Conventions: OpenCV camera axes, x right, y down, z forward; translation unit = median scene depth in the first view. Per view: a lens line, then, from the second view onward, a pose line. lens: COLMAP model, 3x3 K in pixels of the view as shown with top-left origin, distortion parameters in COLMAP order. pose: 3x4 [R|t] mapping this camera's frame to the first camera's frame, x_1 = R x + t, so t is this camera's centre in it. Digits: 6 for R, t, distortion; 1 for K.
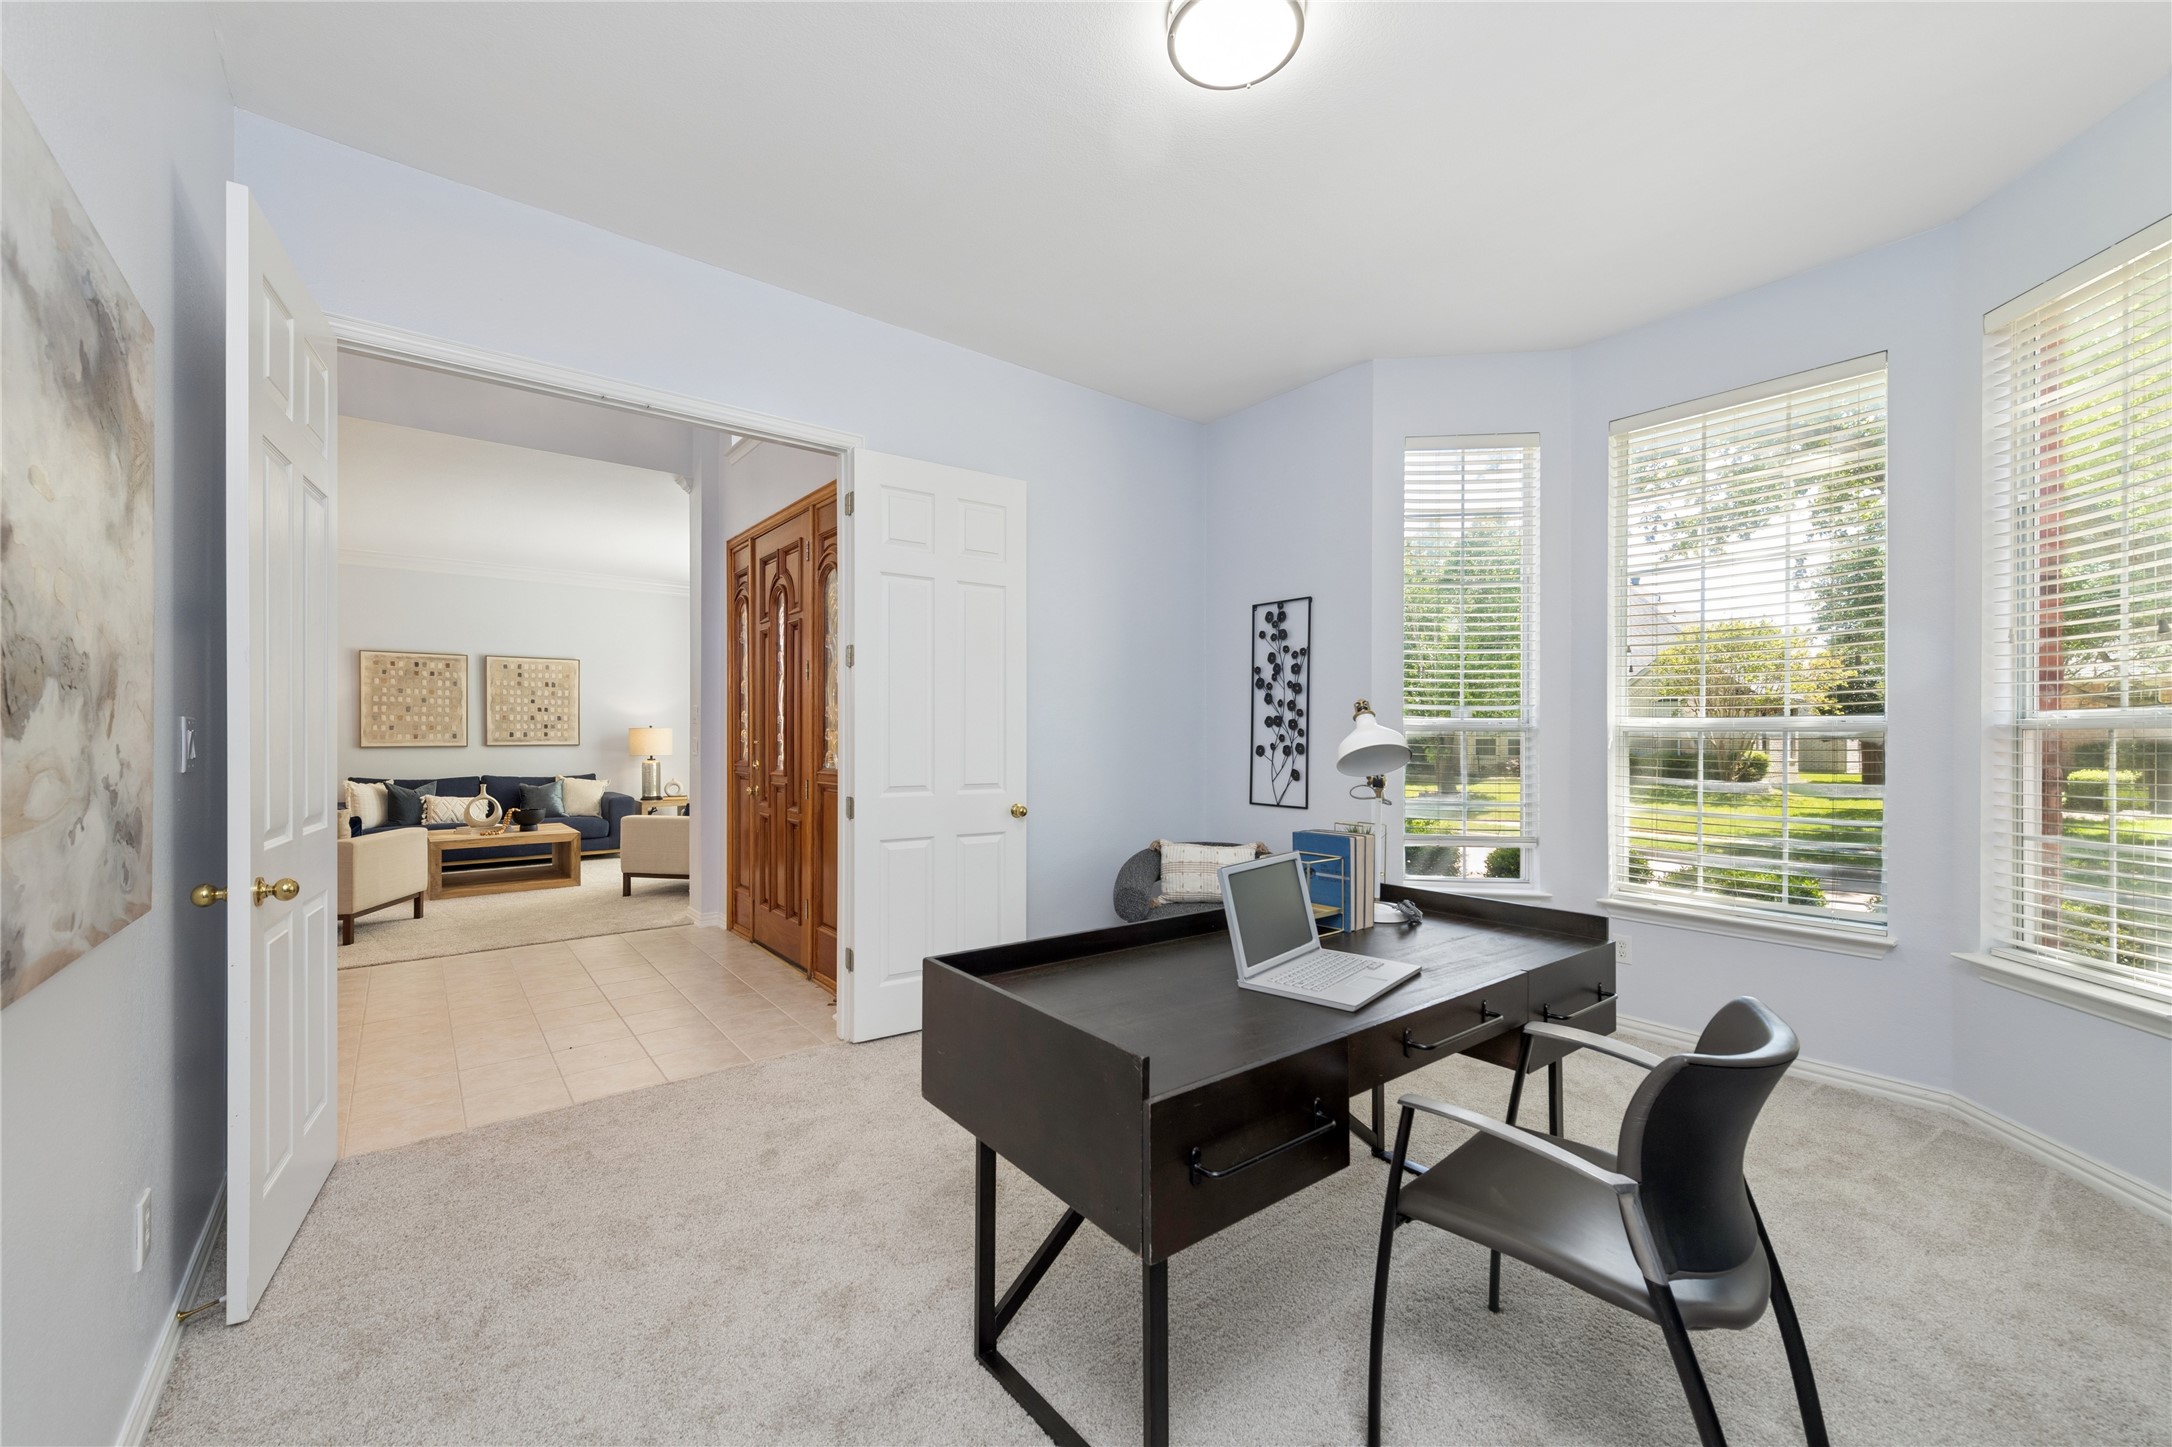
lens RADIAL K [[857.7, 0, 1082.5], [0, 857.7, 733.7], [0, 0, 1]] dist [0.001415, -0.000126]
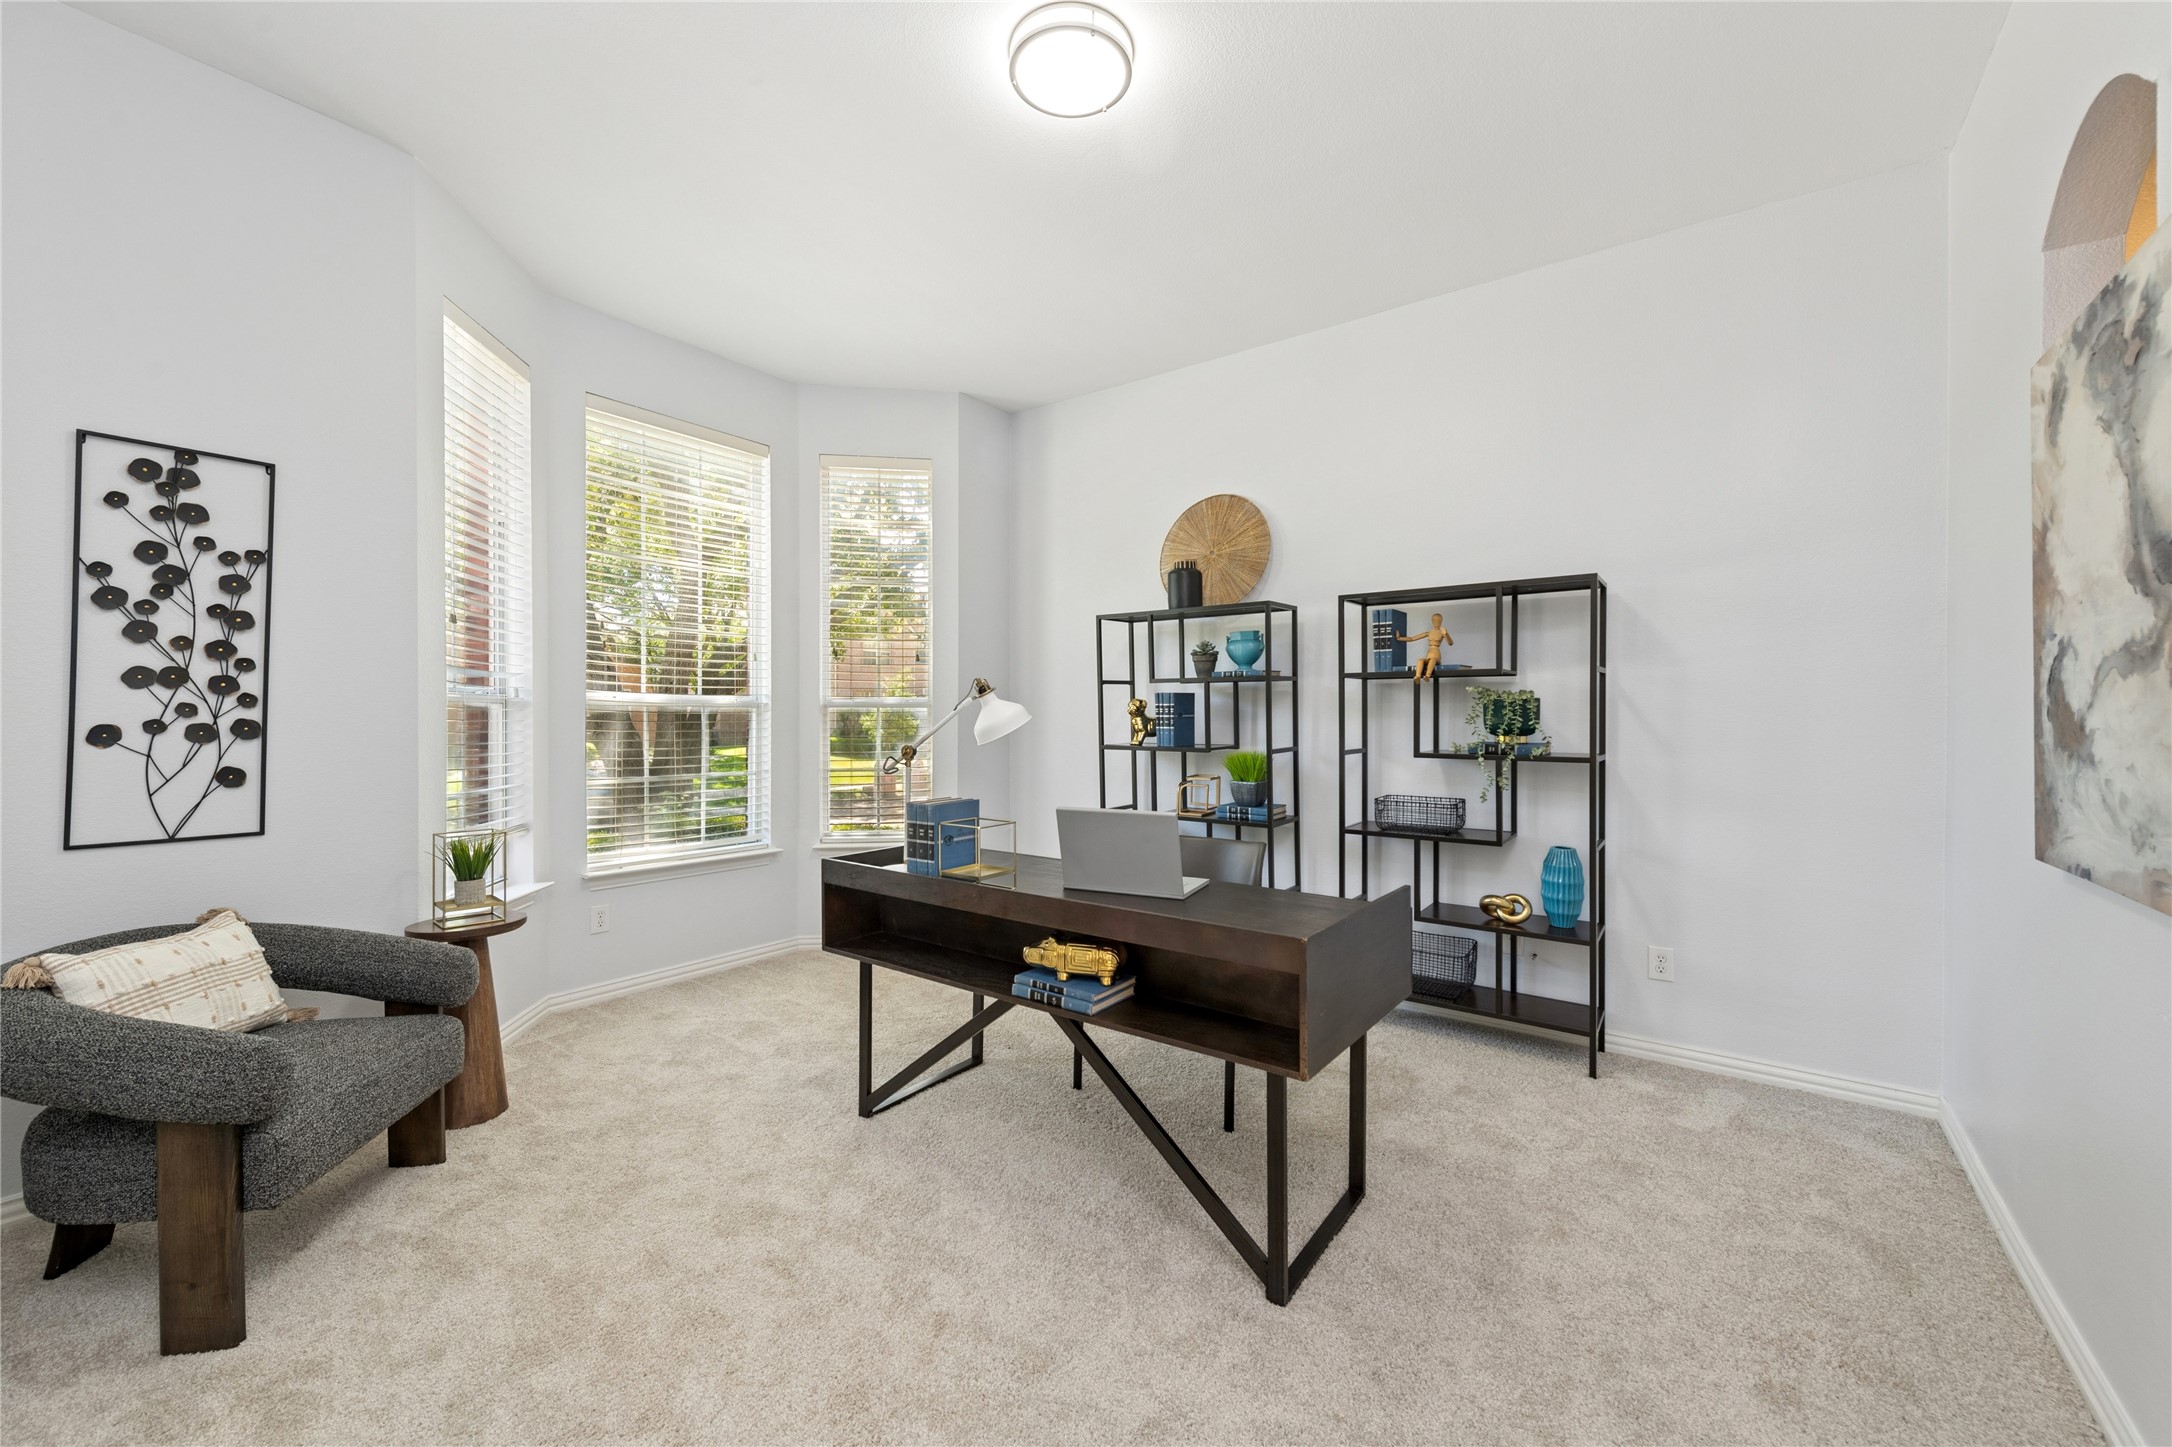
lens RADIAL K [[857.7, 0, 1082.5], [0, 857.7, 733.7], [0, 0, 1]] dist [0.001415, -0.000126]
pose [[-0.263901, -0.019645, 0.964350, -0.421656], [0.001674, 0.999782, 0.020825, 0.009681], [-0.964548, 0.007110, -0.263811, 0.610006]]
